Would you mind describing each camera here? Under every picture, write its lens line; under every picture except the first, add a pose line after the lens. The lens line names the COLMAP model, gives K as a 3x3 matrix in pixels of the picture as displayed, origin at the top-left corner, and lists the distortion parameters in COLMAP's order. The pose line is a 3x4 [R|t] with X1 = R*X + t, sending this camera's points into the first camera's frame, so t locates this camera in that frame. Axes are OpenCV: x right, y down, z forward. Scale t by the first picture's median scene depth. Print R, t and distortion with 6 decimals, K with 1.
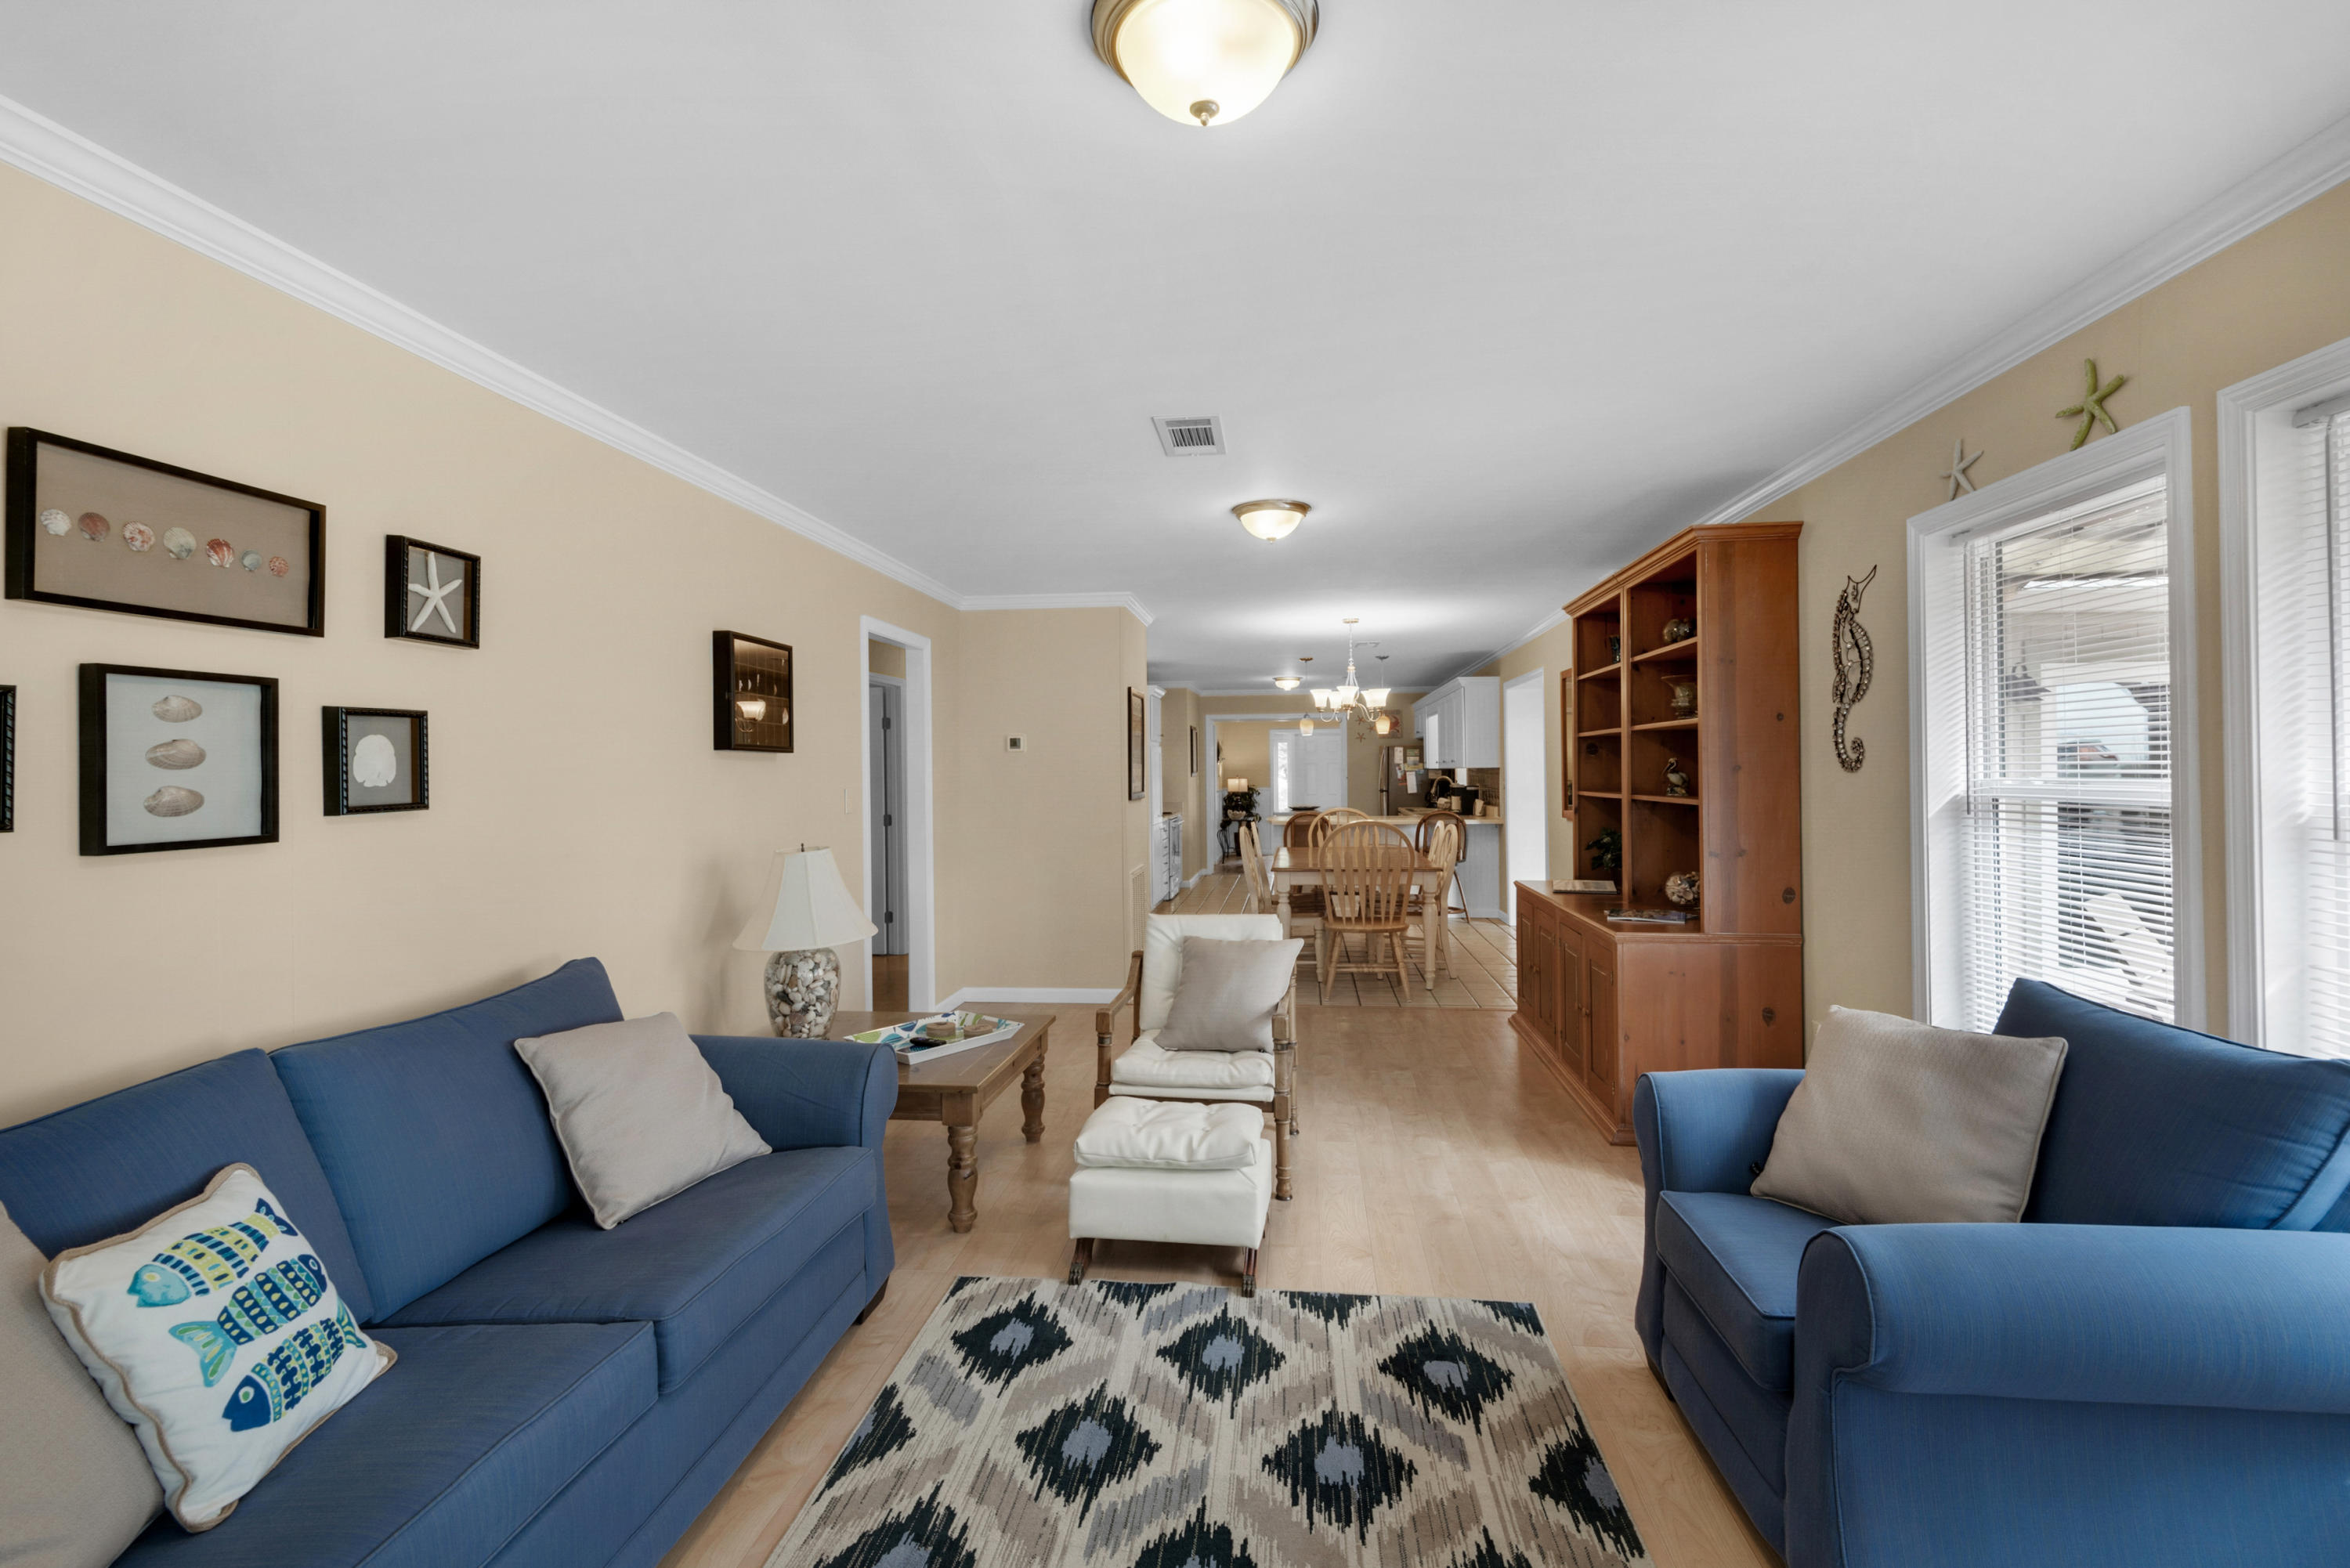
lens RADIAL K [[1068.3, 0, 1183.6], [0, 1068.3, 782.9], [0, 0, 1]] dist [0.015304, -0.000157]
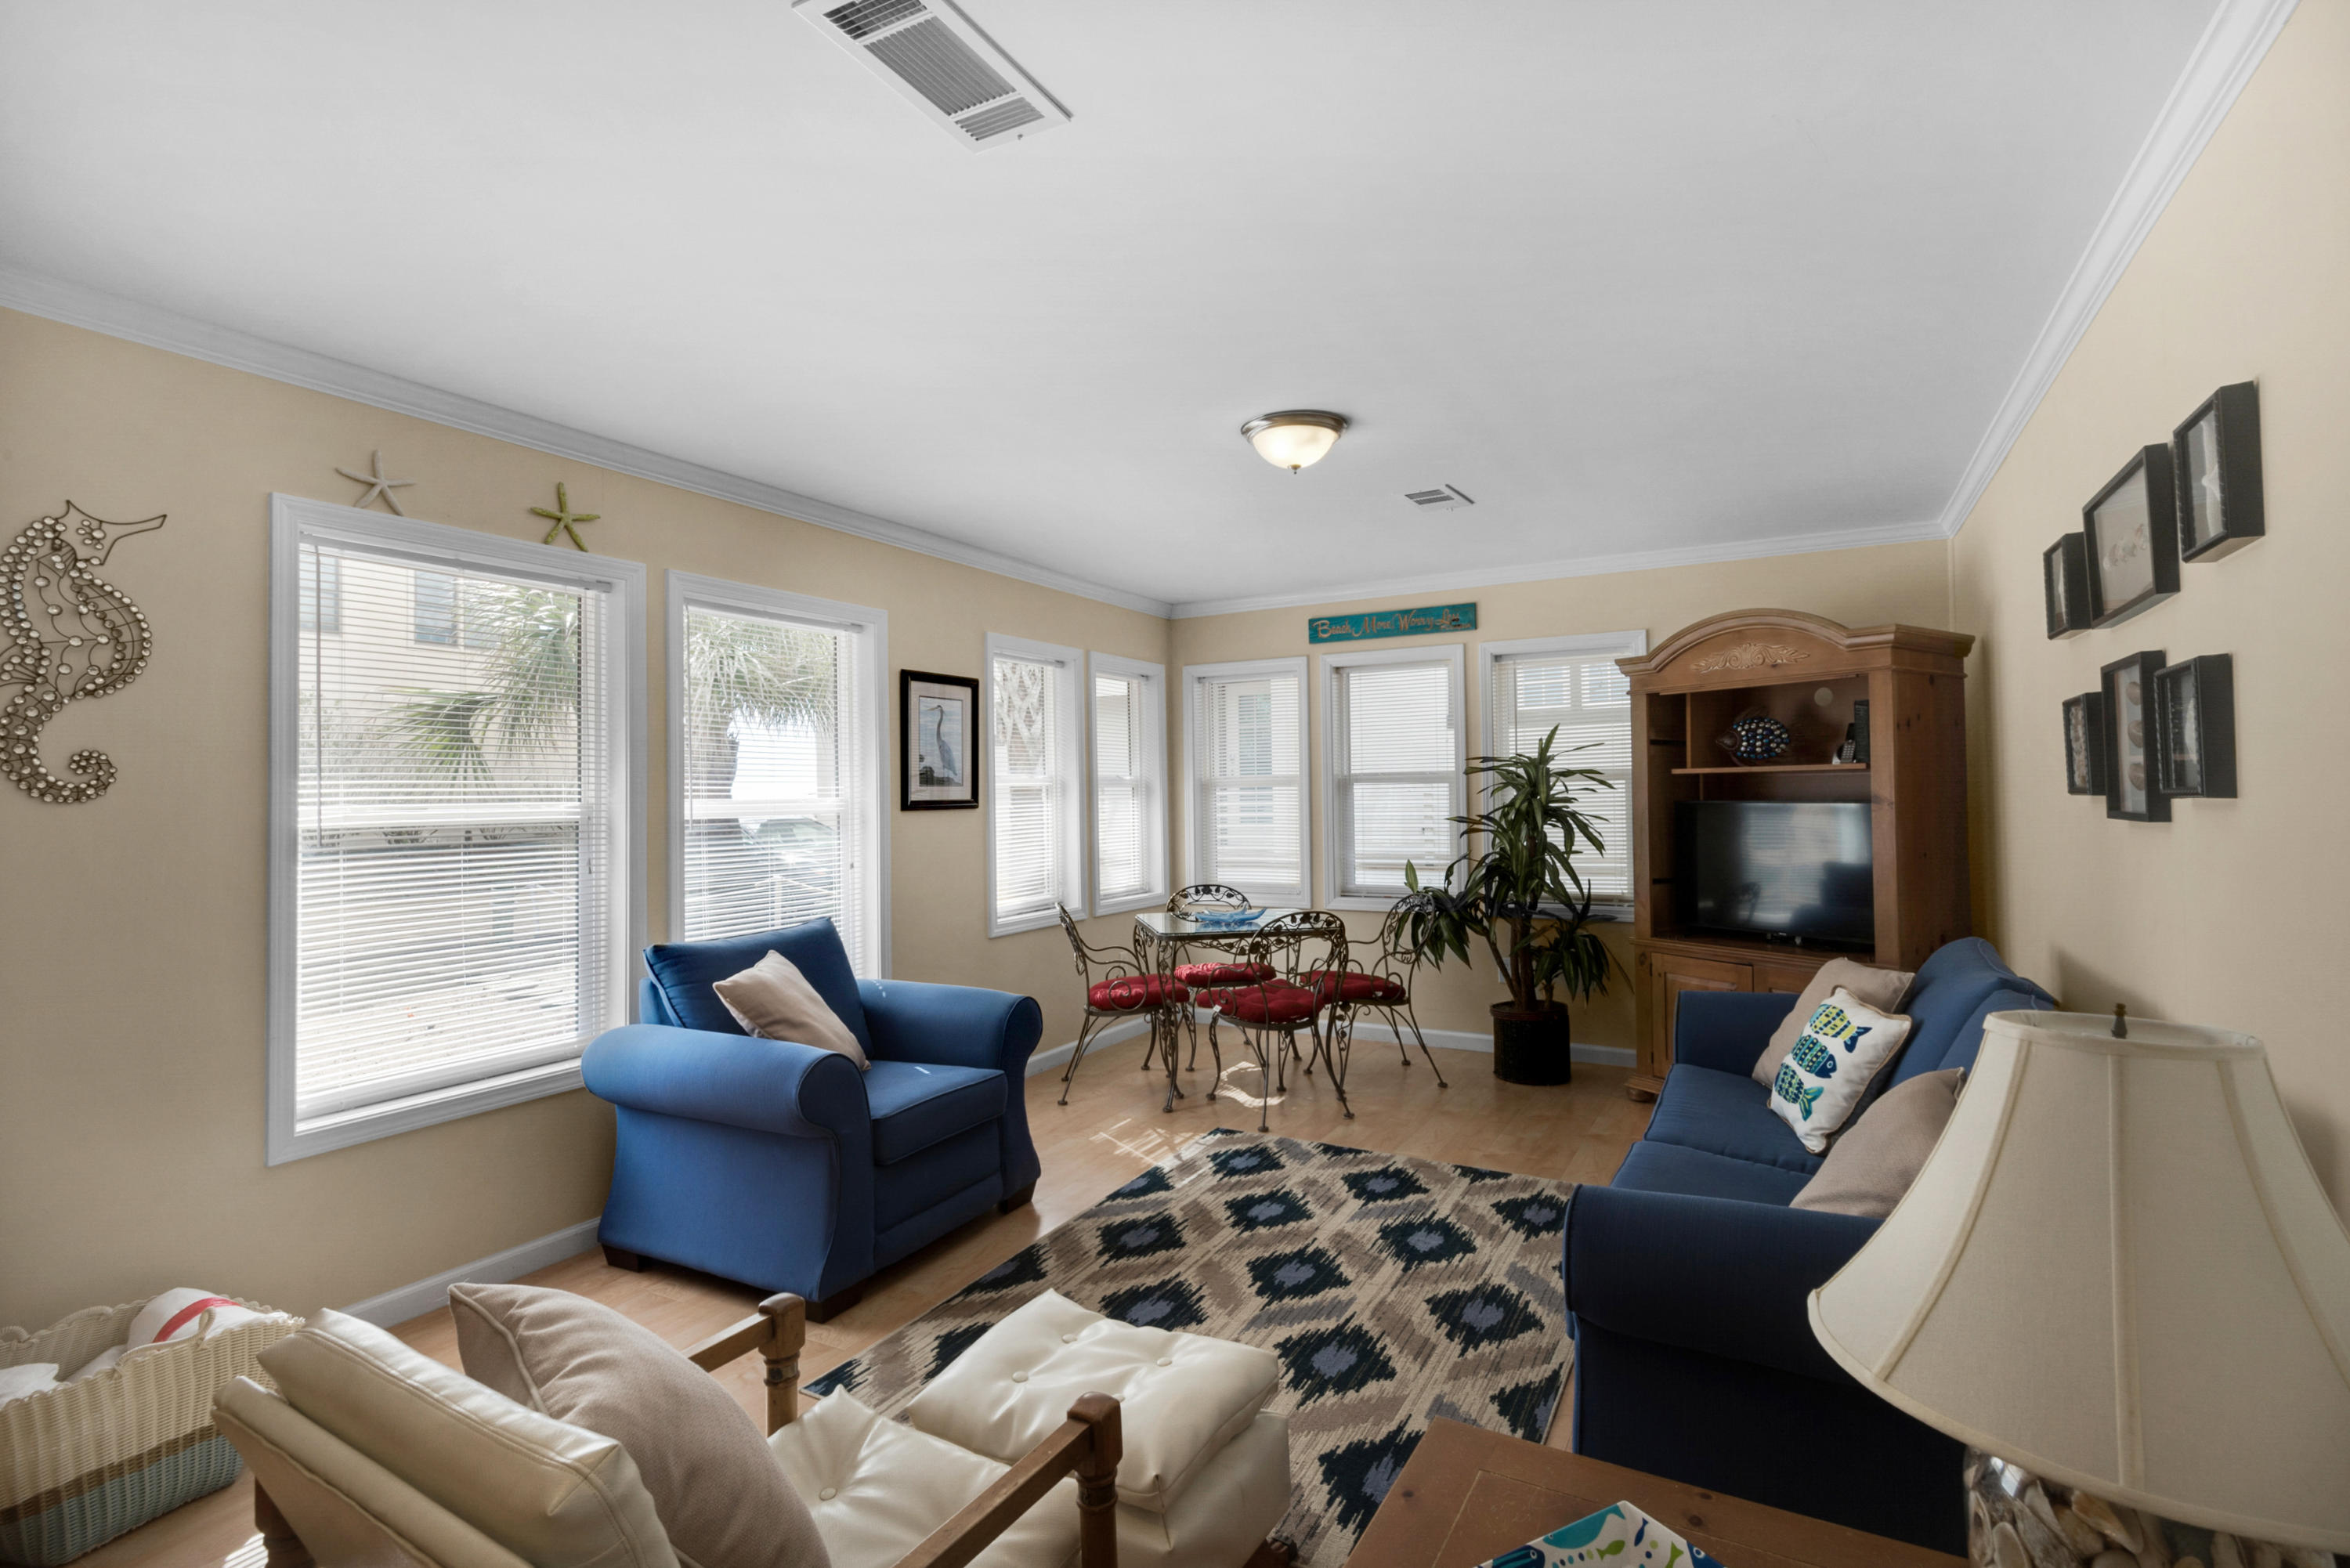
lens RADIAL K [[1112.2, 0, 1179.1], [0, 1112.2, 767.3], [0, 0, 1]] dist [0.037329, -0.018216]
pose [[-0.922872, 0.031672, 0.383801, -0.390053], [0.026001, 0.999463, -0.019957, 0.001080], [-0.384227, -0.008438, -0.923200, 2.033126]]
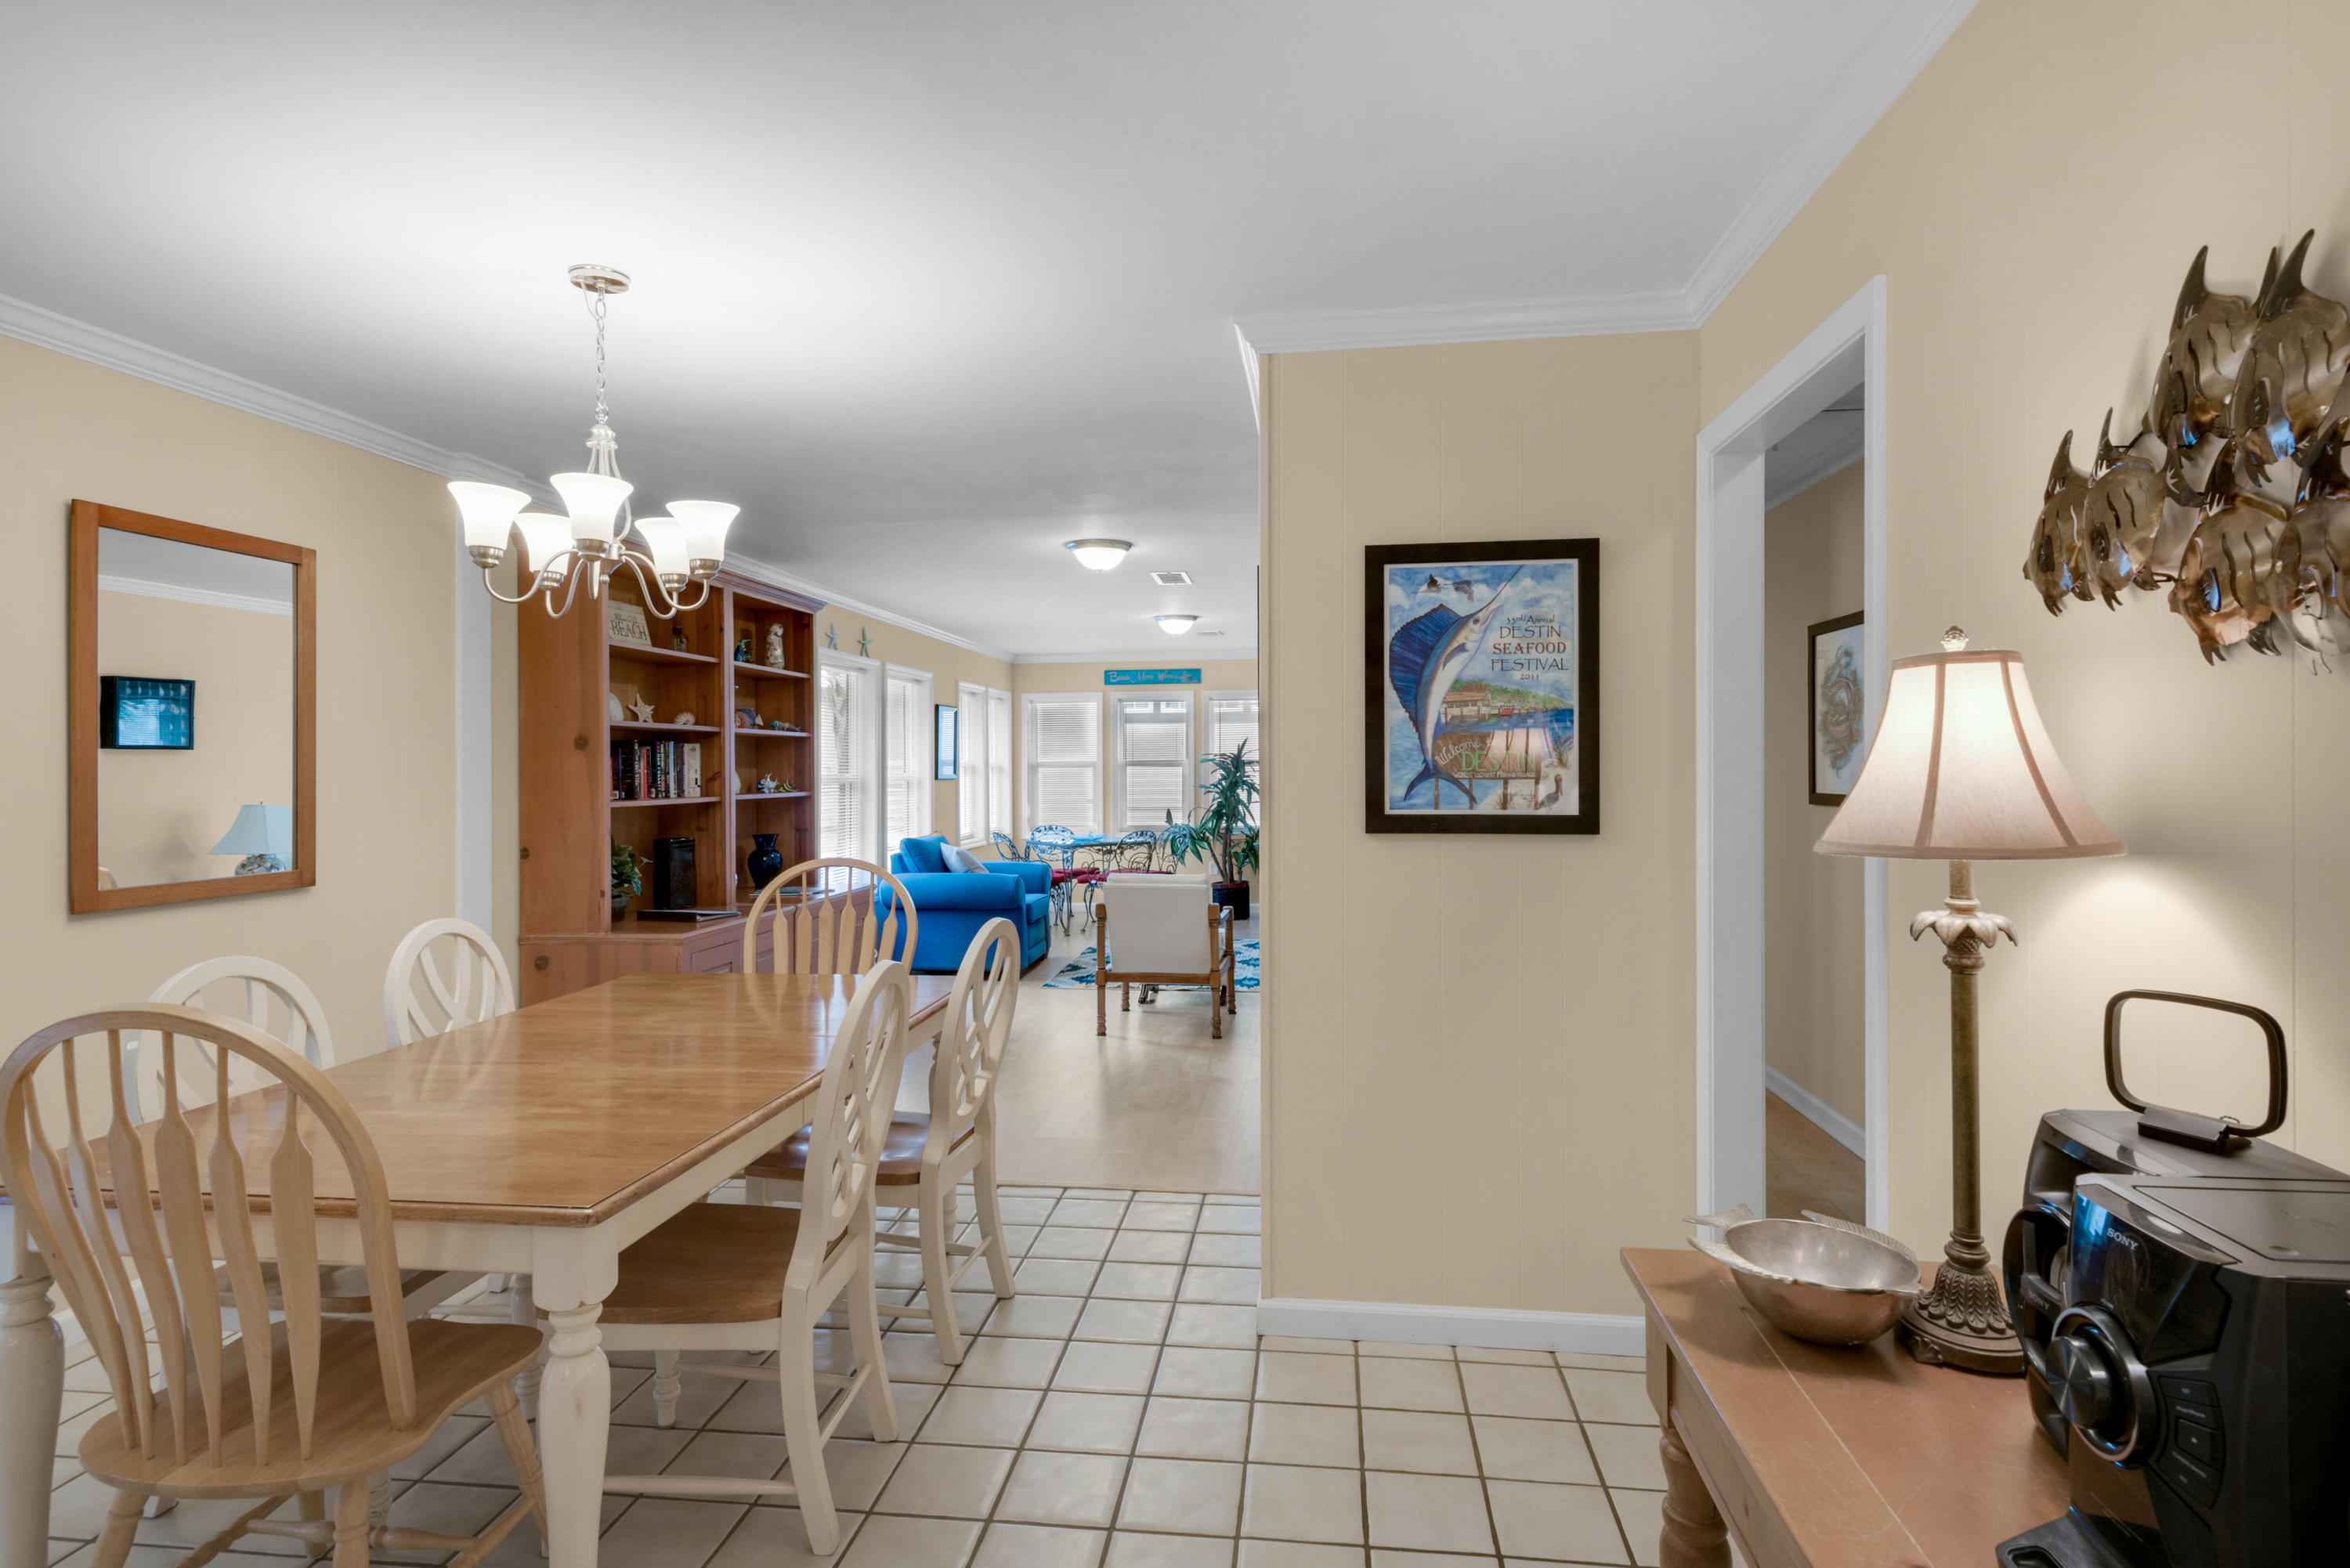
lens RADIAL K [[1179.7, 0, 1175.0], [0, 1179.7, 784.0], [0, 0, 1]] dist [0.000671, 0.000018]
pose [[-0.999699, 0.016098, 0.018495, -0.043366], [0.016478, 0.999652, 0.020604, -0.027286], [-0.018157, 0.020903, -0.999617, 4.251812]]
